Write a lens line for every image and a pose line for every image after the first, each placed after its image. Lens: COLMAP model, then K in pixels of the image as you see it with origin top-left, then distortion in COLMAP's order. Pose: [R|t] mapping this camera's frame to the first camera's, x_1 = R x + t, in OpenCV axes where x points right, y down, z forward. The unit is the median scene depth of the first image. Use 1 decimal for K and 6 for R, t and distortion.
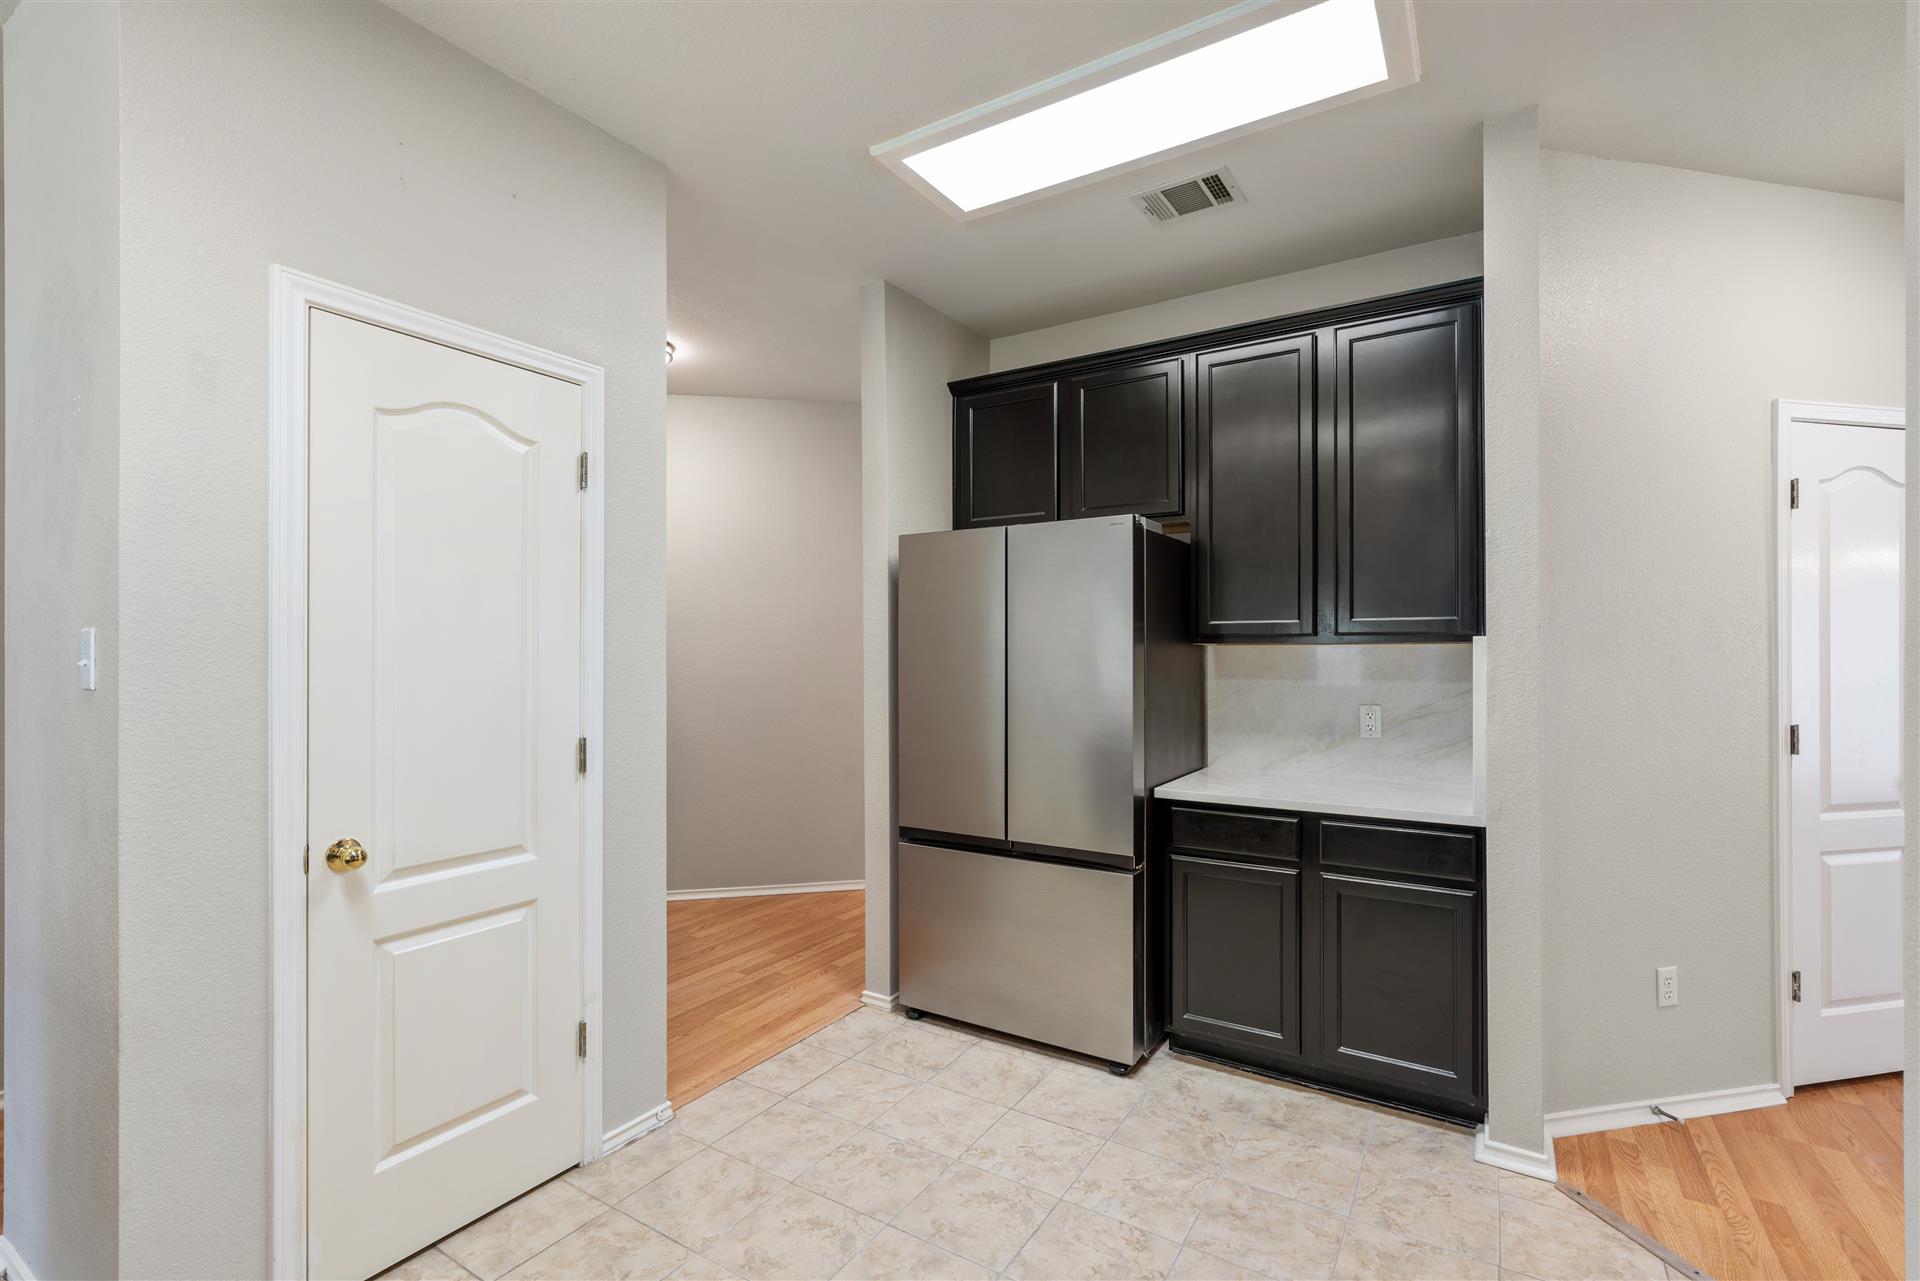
lens RADIAL K [[876.9, 0, 960.3], [0, 876.9, 652.0], [0, 0, 1]] dist [0.000466, 0.000550]
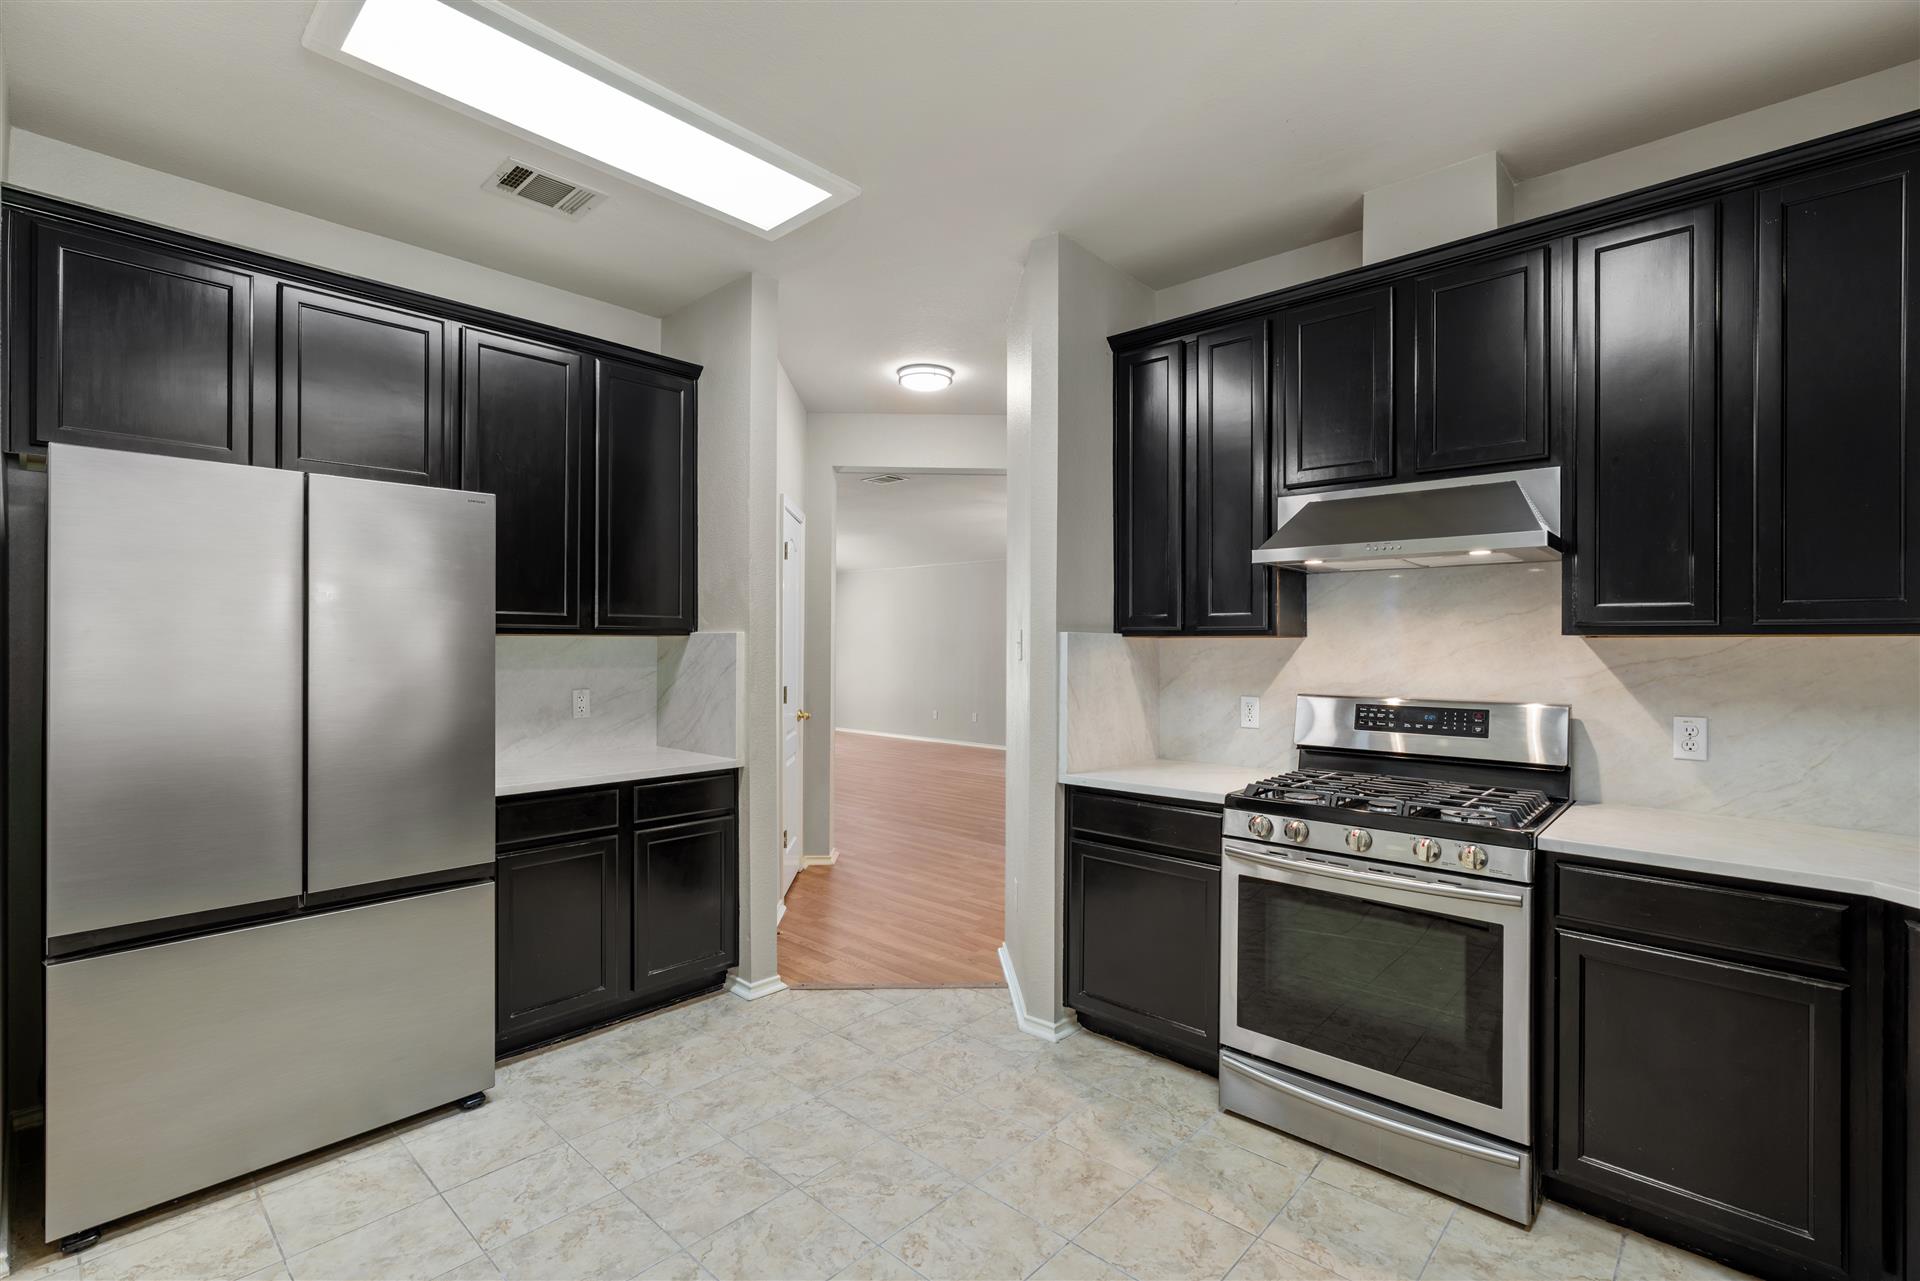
lens RADIAL K [[875.5, 0, 960.0], [0, 875.5, 640.5], [0, 0, 1]] dist [-0.000265, 0.000875]
pose [[0.170741, 0.006435, 0.985295, -0.669993], [-0.003532, 0.999976, -0.005918, 0.002561], [-0.985310, -0.002470, 0.170760, 0.374142]]
